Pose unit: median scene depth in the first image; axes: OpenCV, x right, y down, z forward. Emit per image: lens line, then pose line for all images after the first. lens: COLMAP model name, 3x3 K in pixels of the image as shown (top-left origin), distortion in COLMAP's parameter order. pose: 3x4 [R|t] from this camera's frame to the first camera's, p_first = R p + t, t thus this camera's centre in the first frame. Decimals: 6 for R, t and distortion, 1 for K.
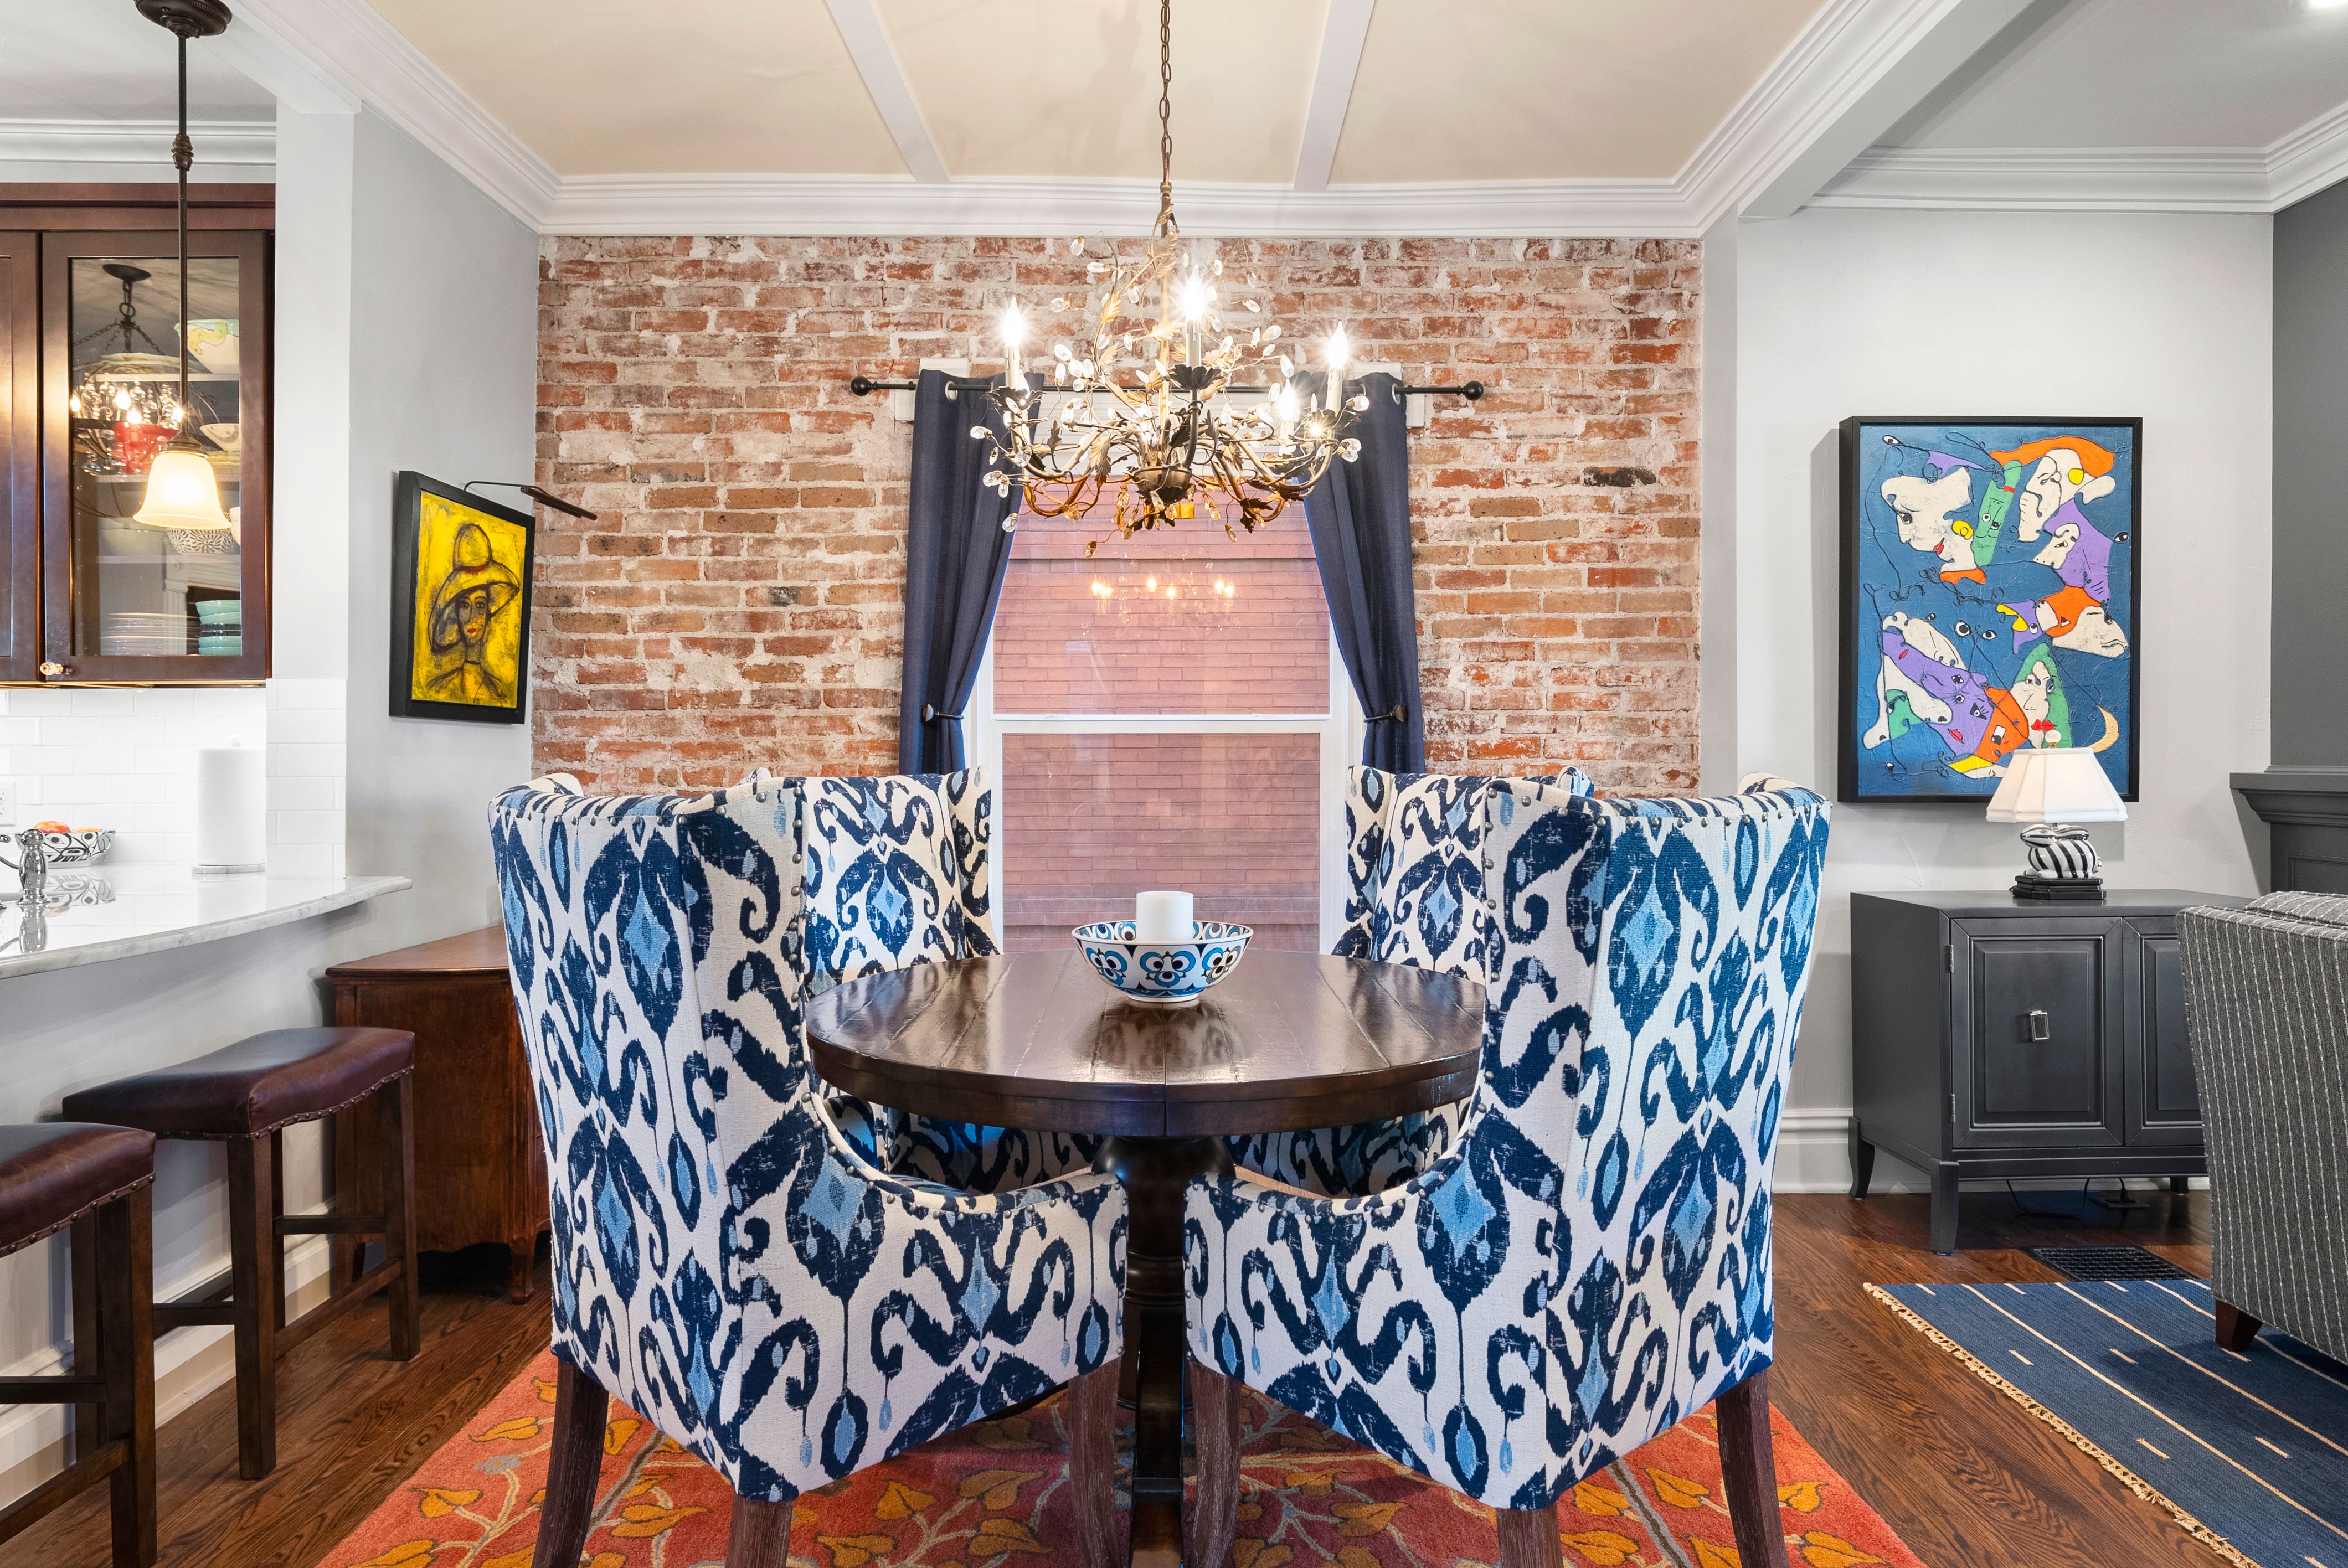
lens RADIAL K [[1338.3, 0, 1192.8], [0, 1338.3, 758.3], [0, 0, 1]] dist [0.001857, -0.000498]
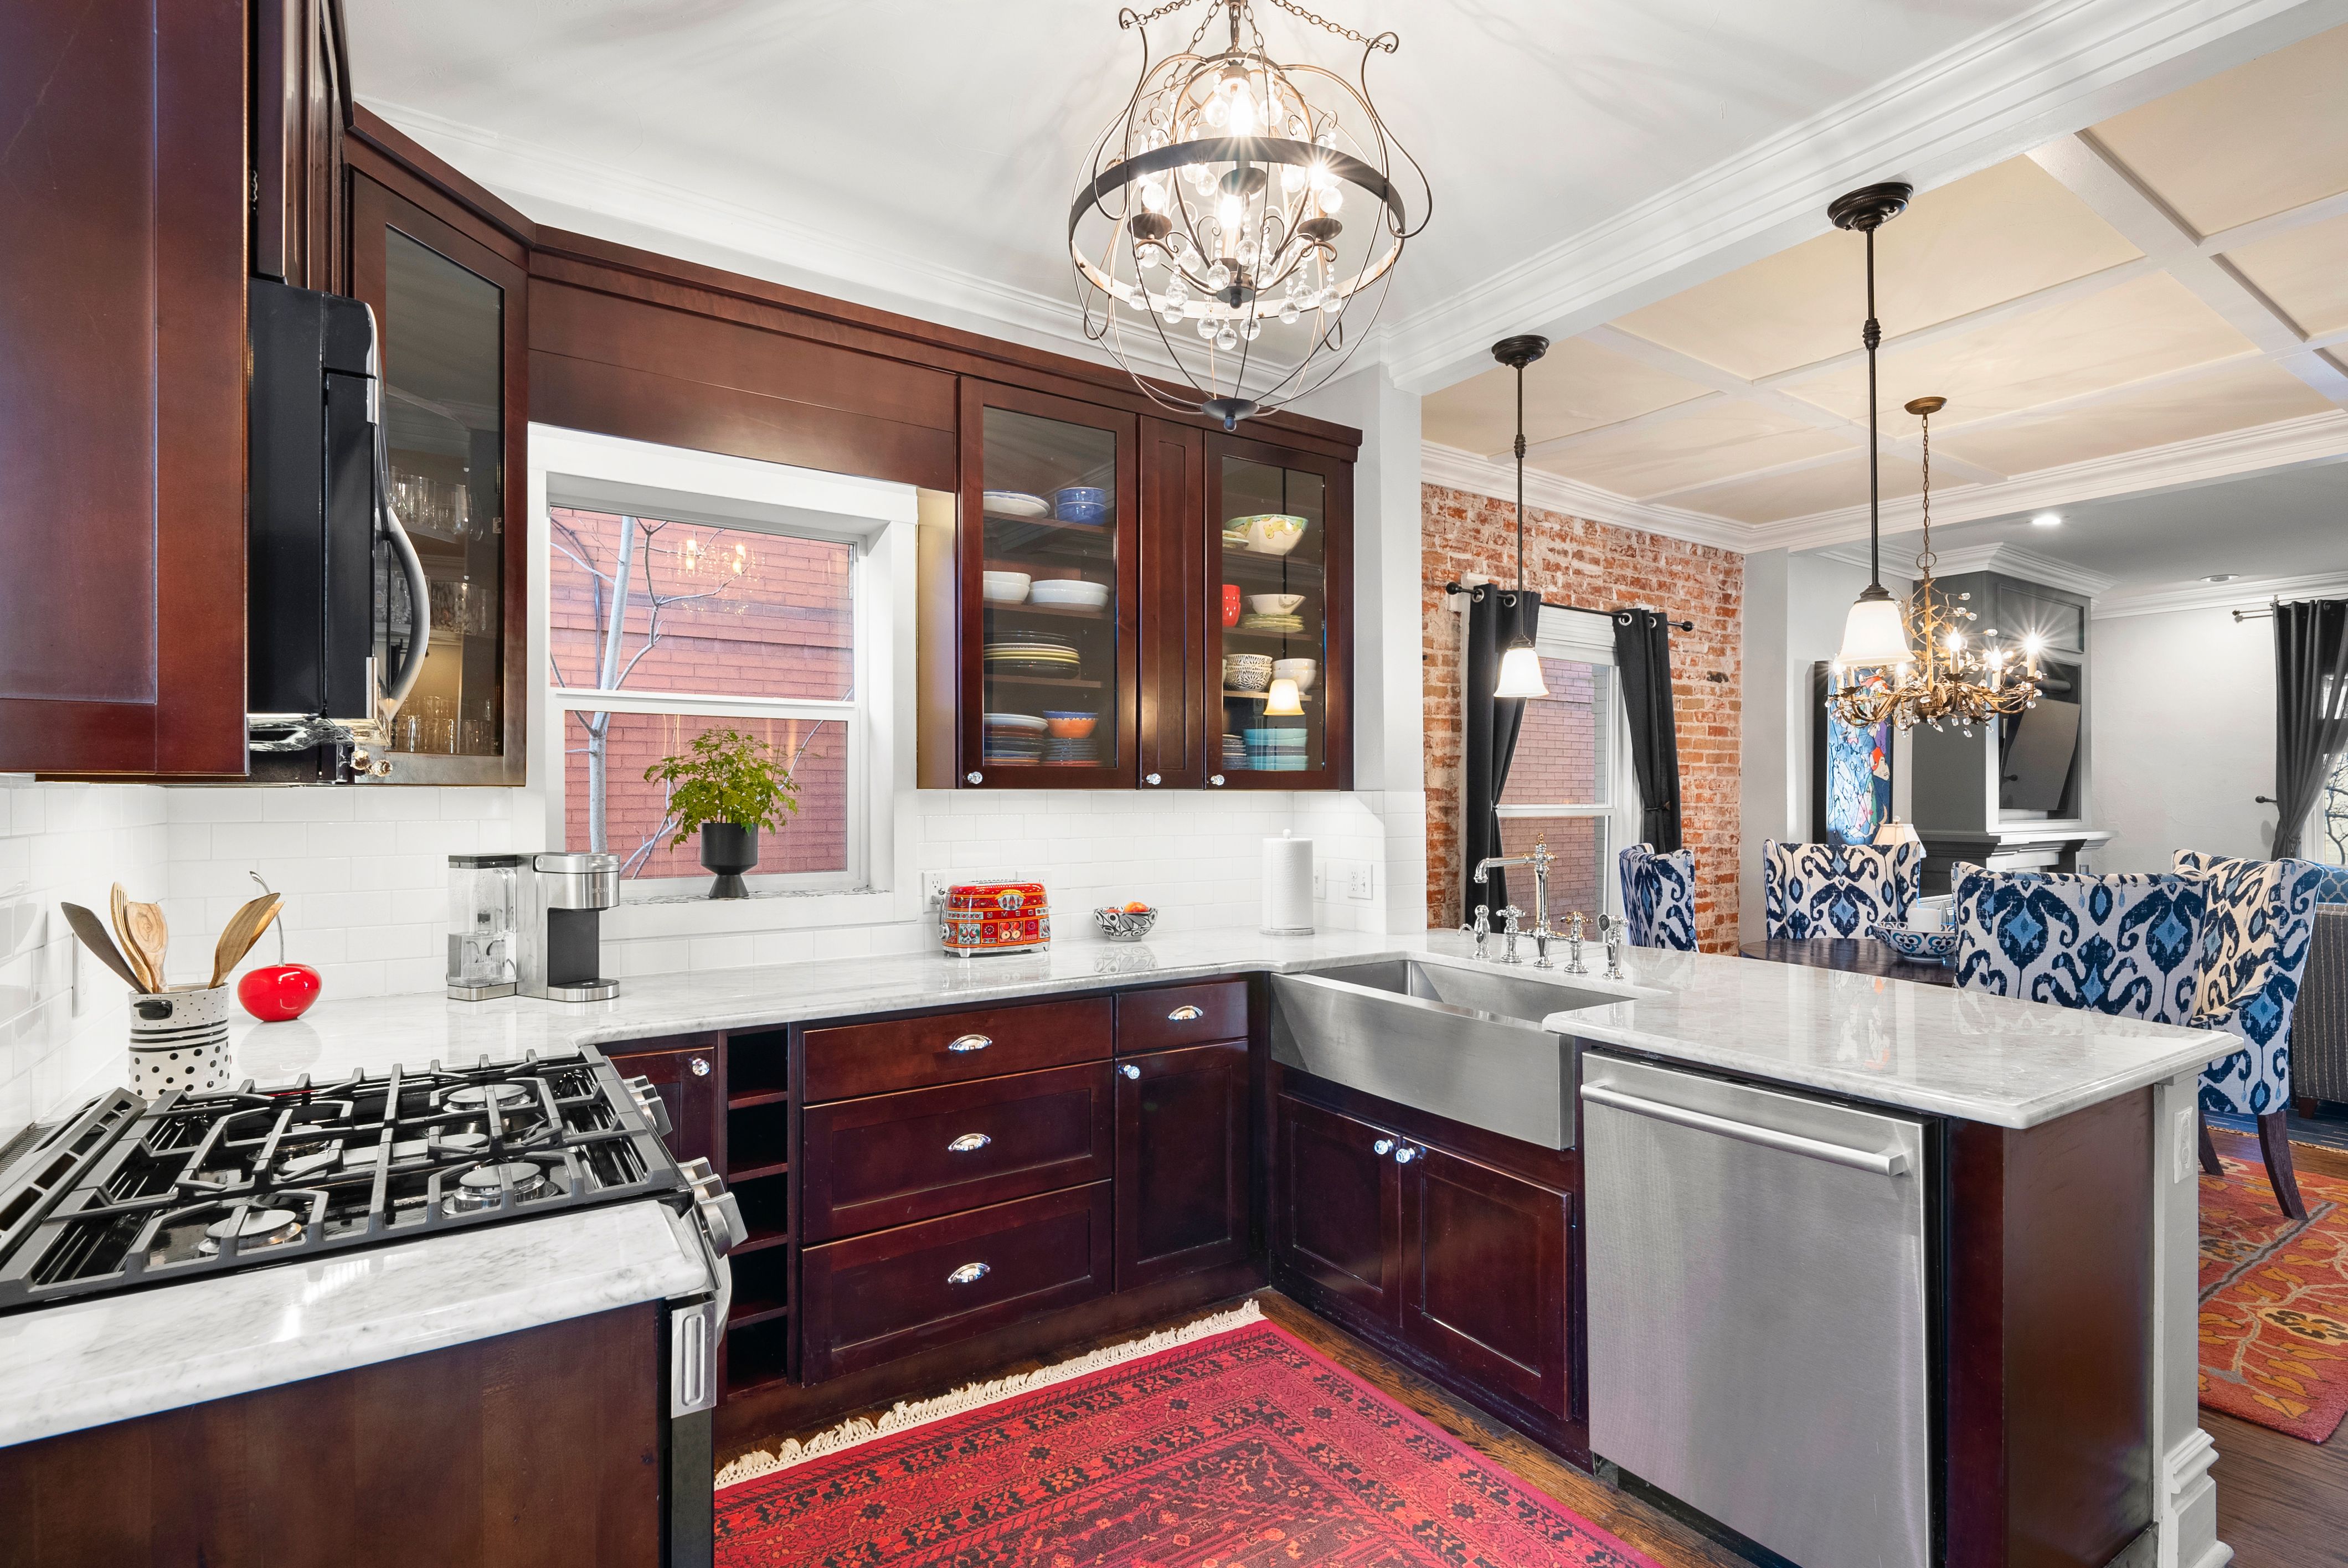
lens RADIAL K [[1127.1, 0, 1183.6], [0, 1127.1, 799.6], [0, 0, 1]] dist [0.006029, -0.001625]
pose [[0.832593, 0.002788, 0.553879, -1.176323], [-0.003410, 0.999994, 0.000093, -0.038737], [-0.553875, -0.001966, 0.832597, 0.108675]]
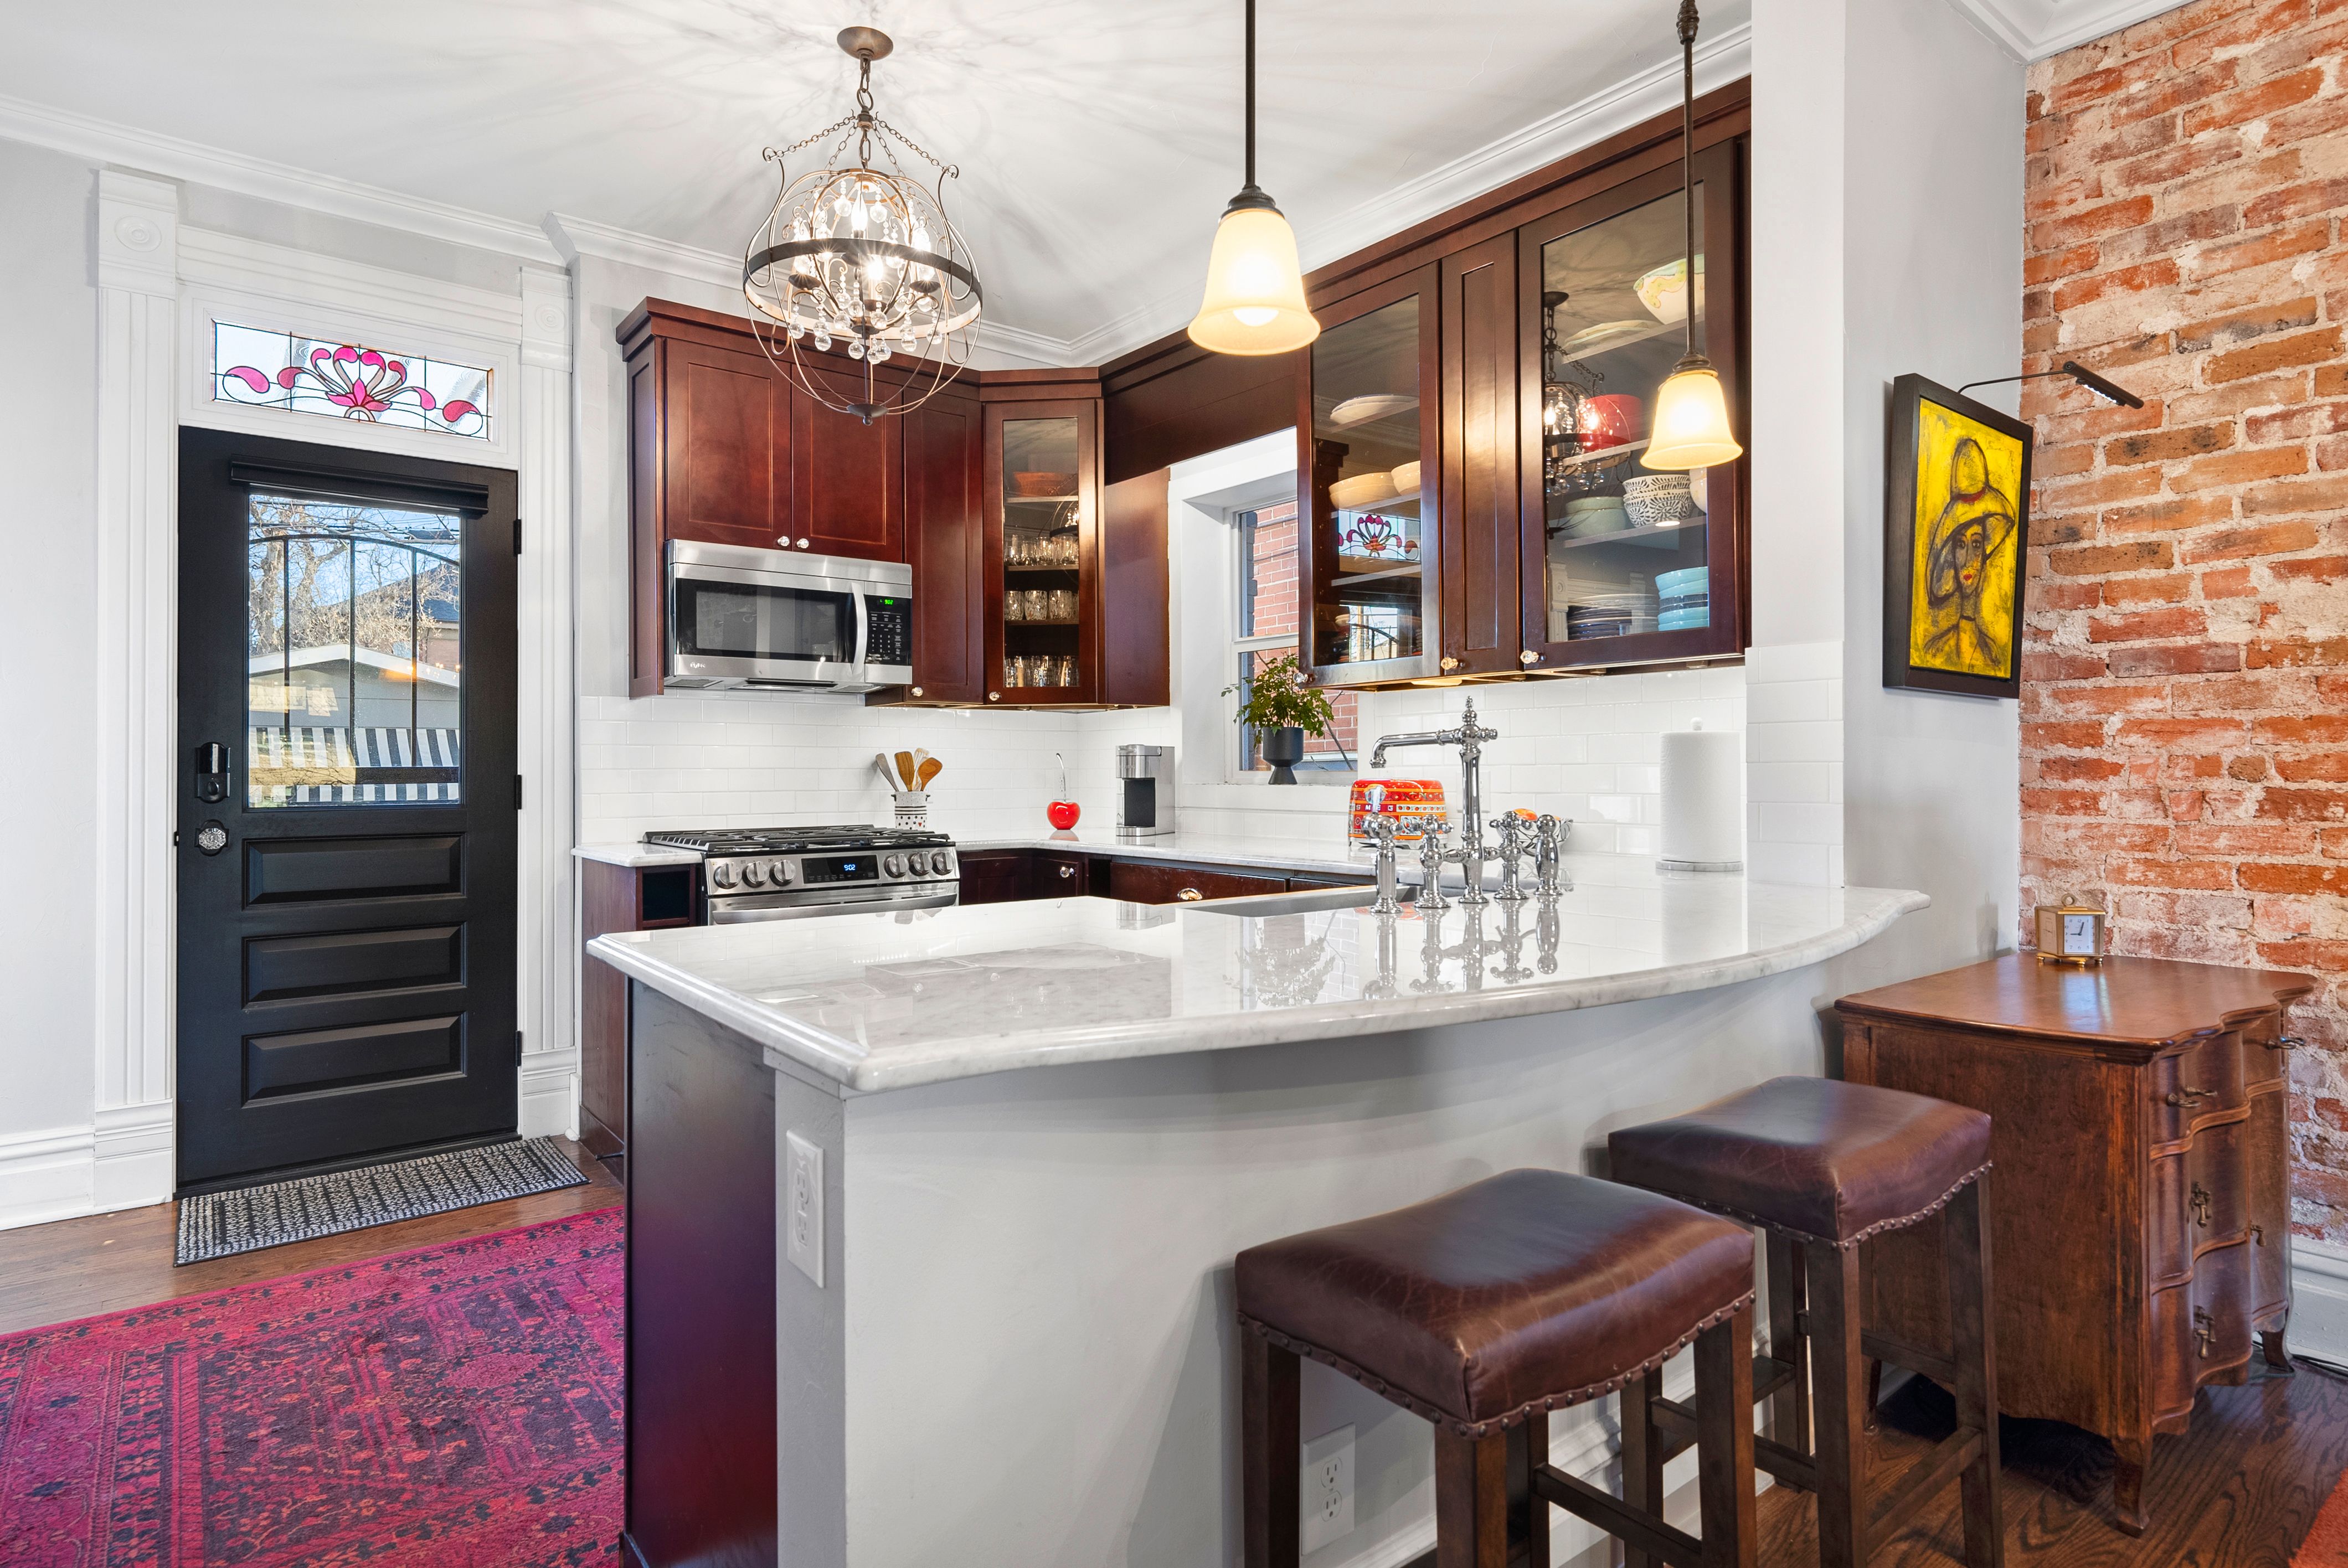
lens RADIAL K [[1243.7, 0, 1174.5], [0, 1243.7, 773.1], [0, 0, 1]] dist [0.017873, -0.006274]
pose [[0.614873, 0.002889, -0.788621, -0.221430], [0.001455, 0.999987, 0.004798, 0.012520], [0.788625, -0.004098, 0.614861, 0.170074]]
